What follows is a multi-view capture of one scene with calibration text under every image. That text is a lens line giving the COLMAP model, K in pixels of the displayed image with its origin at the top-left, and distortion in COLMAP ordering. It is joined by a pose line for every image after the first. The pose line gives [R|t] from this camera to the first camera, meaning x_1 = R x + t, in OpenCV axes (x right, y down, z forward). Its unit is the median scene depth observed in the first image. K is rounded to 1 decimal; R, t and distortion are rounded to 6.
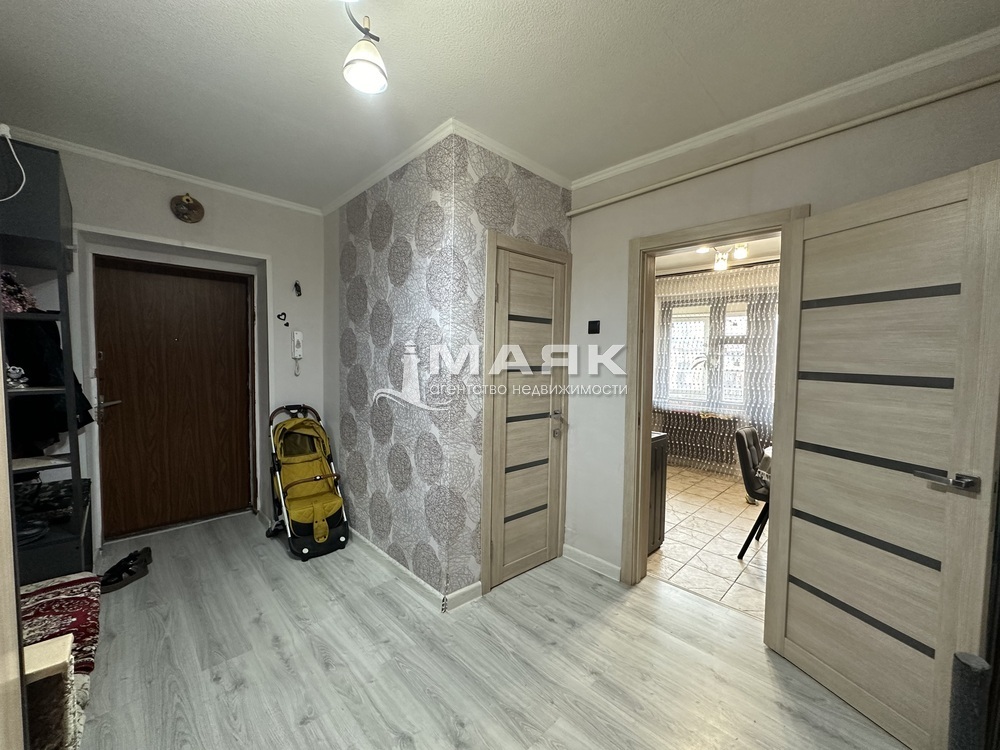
lens RADIAL K [[398.1, 0, 499.0], [0, 398.1, 377.4], [0, 0, 1]] dist [-0.000295, 0.000649]
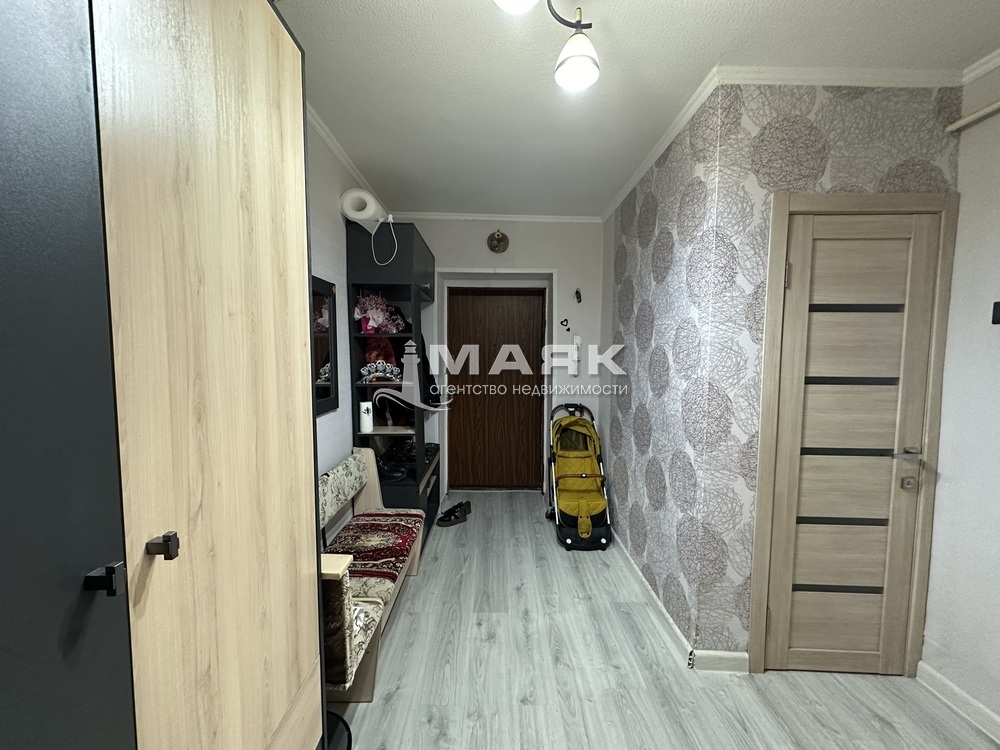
lens RADIAL K [[398.1, 0, 498.2], [0, 398.1, 377.2], [0, 0, 1]] dist [-0.000295, 0.000649]
pose [[0.729238, 0.035773, -0.683324, 0.105298], [-0.032437, 0.999317, 0.017699, -0.021281], [0.683490, 0.009258, 0.729901, 0.096085]]
